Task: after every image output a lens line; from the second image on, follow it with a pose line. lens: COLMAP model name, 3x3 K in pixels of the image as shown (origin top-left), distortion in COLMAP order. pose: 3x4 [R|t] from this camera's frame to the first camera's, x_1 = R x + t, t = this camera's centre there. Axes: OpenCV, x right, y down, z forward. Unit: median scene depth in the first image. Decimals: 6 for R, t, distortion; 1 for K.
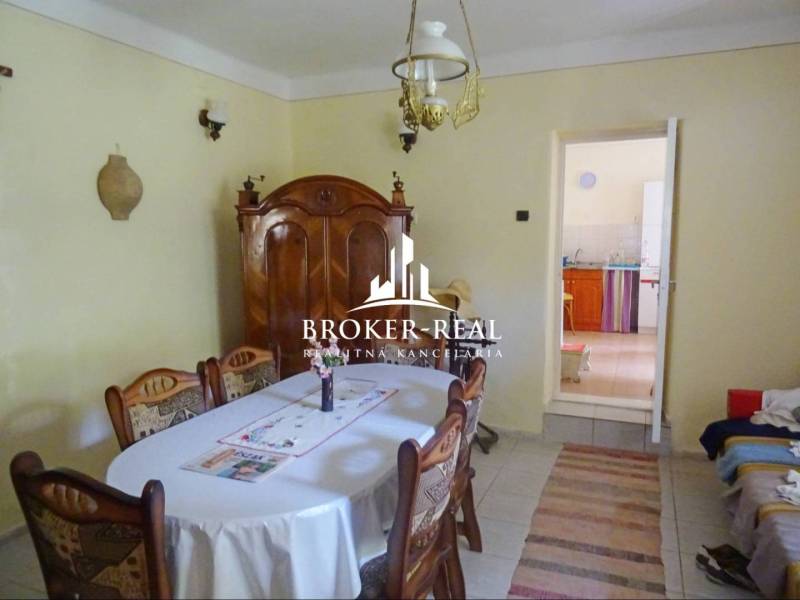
lens RADIAL K [[587.2, 0, 399.9], [0, 587.2, 299.2], [0, 0, 1]] dist [-0.014230, -0.001524]
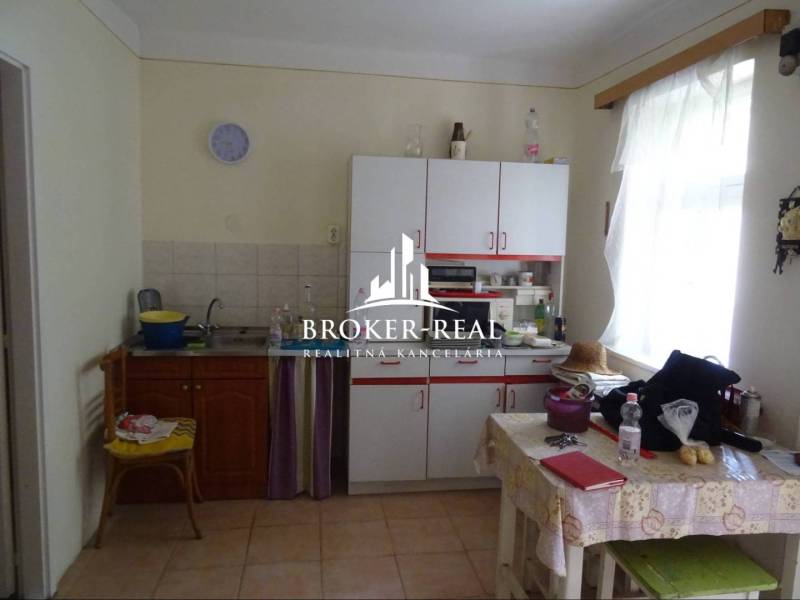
lens RADIAL K [[587.2, 0, 401.4], [0, 587.2, 298.2], [0, 0, 1]] dist [-0.014230, -0.001524]
pose [[0.850739, -0.021785, 0.525137, 0.207241], [0.021618, 0.999745, 0.006452, -0.091894], [-0.525144, 0.005863, 0.850993, 0.591038]]
